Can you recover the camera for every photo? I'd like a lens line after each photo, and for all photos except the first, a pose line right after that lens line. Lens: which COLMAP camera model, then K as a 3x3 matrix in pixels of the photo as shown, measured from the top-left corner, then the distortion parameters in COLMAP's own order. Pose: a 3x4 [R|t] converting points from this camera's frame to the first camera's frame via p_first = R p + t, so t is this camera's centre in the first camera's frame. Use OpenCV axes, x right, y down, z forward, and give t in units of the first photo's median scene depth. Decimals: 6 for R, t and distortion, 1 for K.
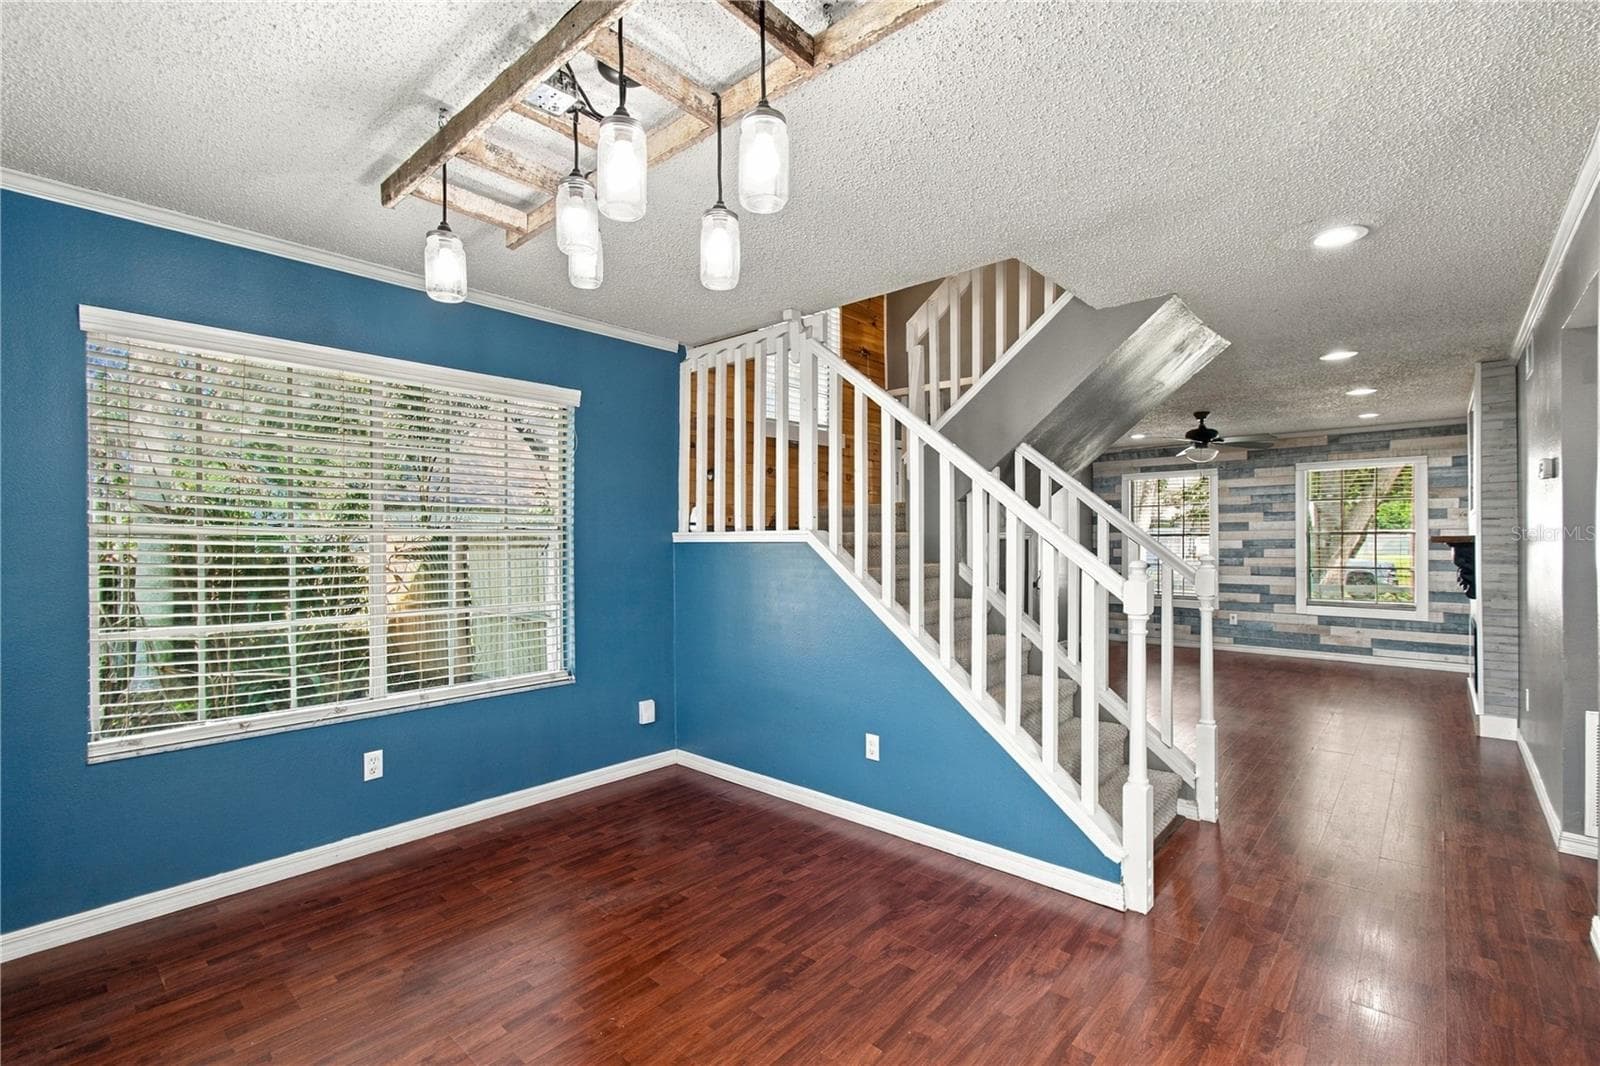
lens RADIAL K [[708.4, 0, 793.5], [0, 708.4, 534.5], [0, 0, 1]] dist [0.004468, 0.000061]
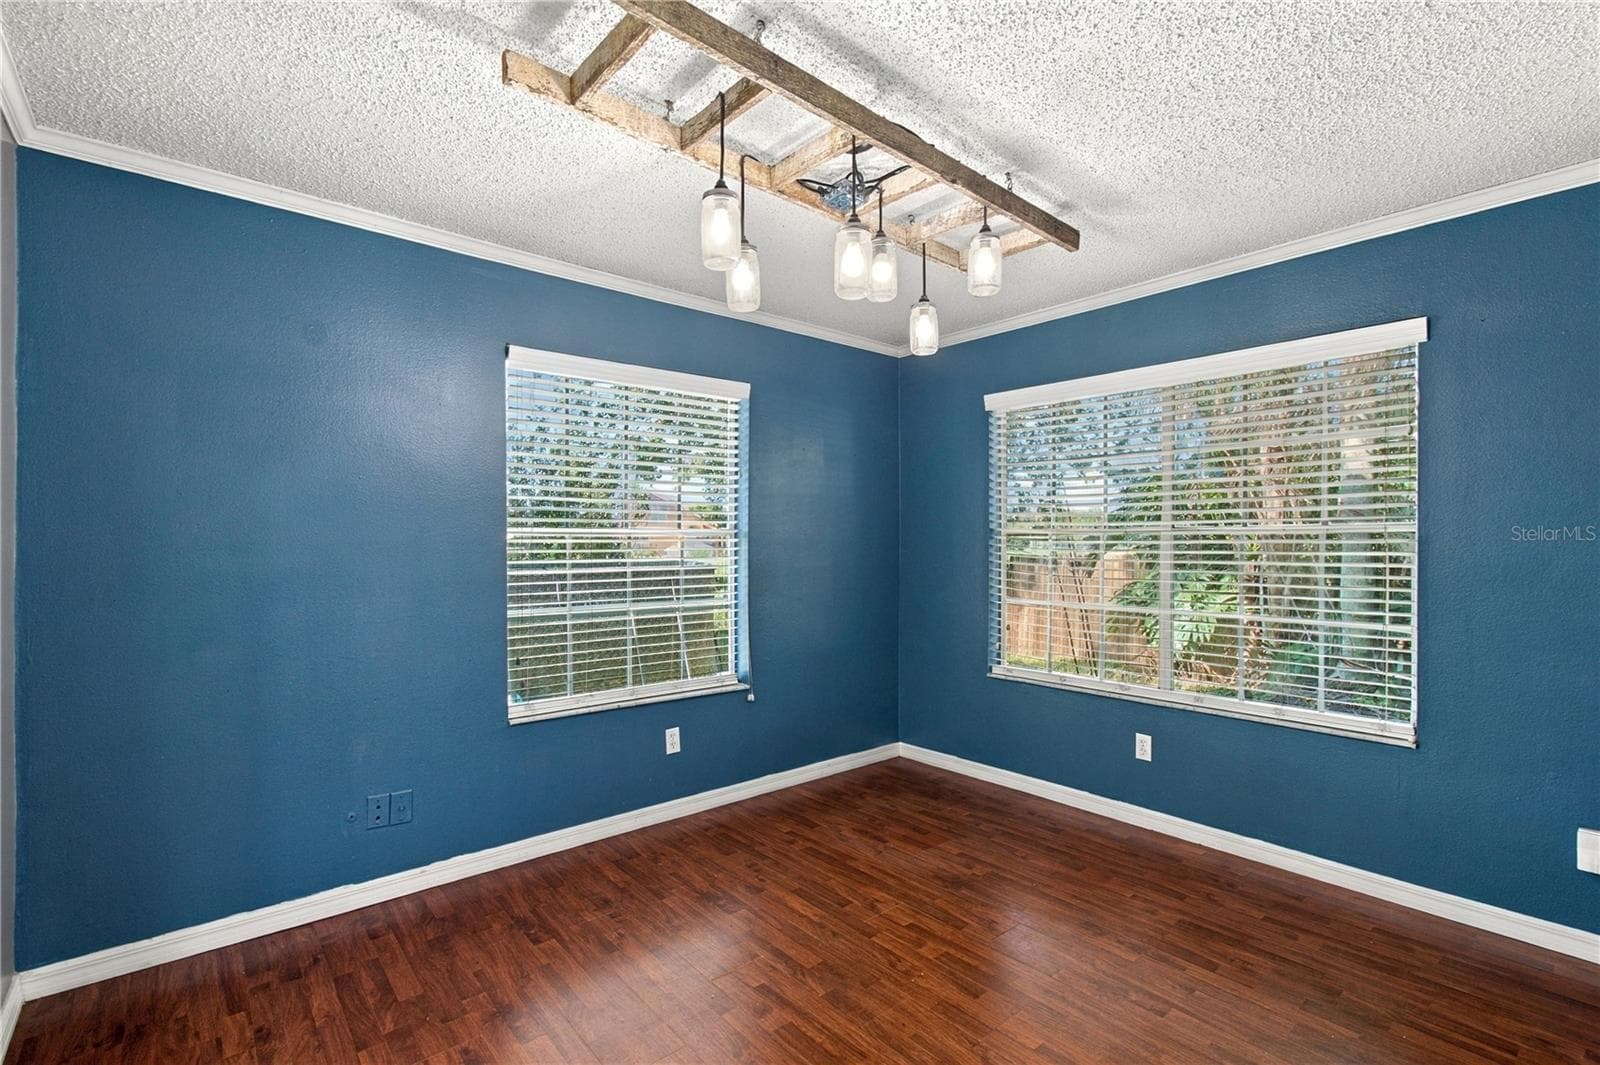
lens RADIAL K [[728.0, 0, 804.1], [0, 728.0, 561.3], [0, 0, 1]] dist [0.002176, 0.000584]
pose [[-0.137349, 0.025728, -0.990188, 0.621210], [0.011353, 0.999638, 0.024399, 0.008158], [0.990458, -0.007890, -0.137592, 0.695566]]
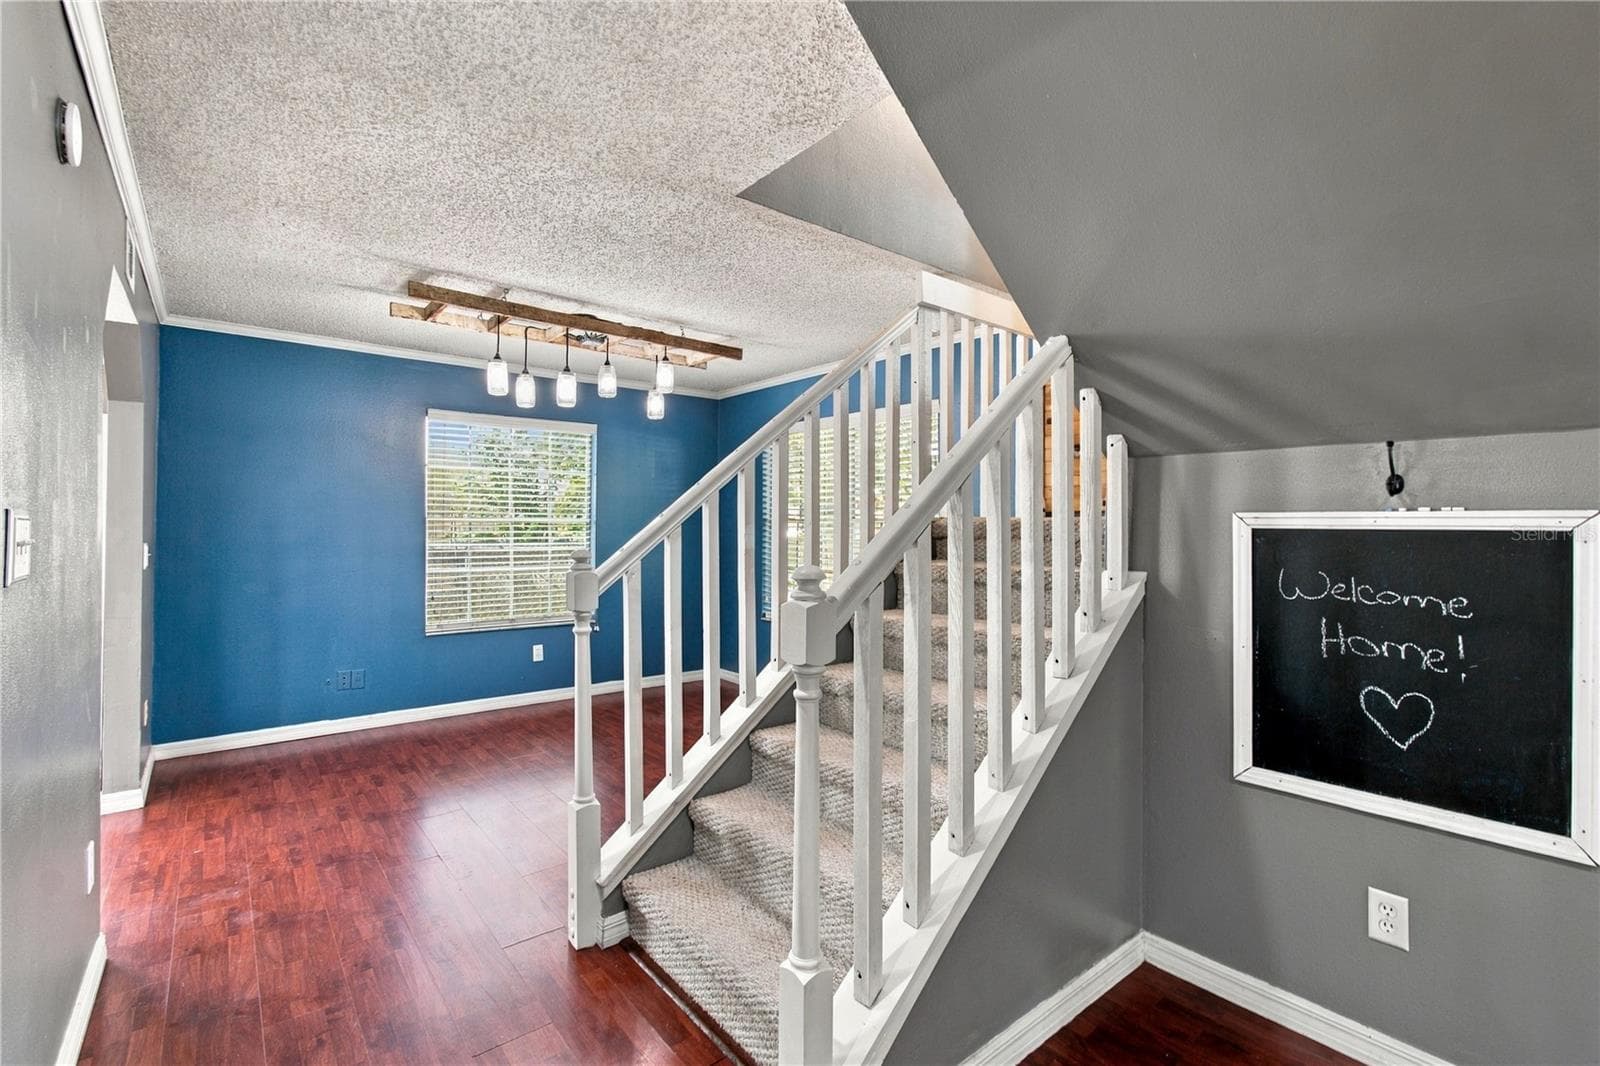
lens RADIAL K [[708.4, 0, 793.5], [0, 708.4, 534.5], [0, 0, 1]] dist [0.004468, 0.000061]
pose [[-0.152896, 0.005883, -0.988225, 1.209304], [0.011751, 0.999922, 0.004135, 0.025333], [0.988172, -0.010980, -0.152953, 1.281900]]
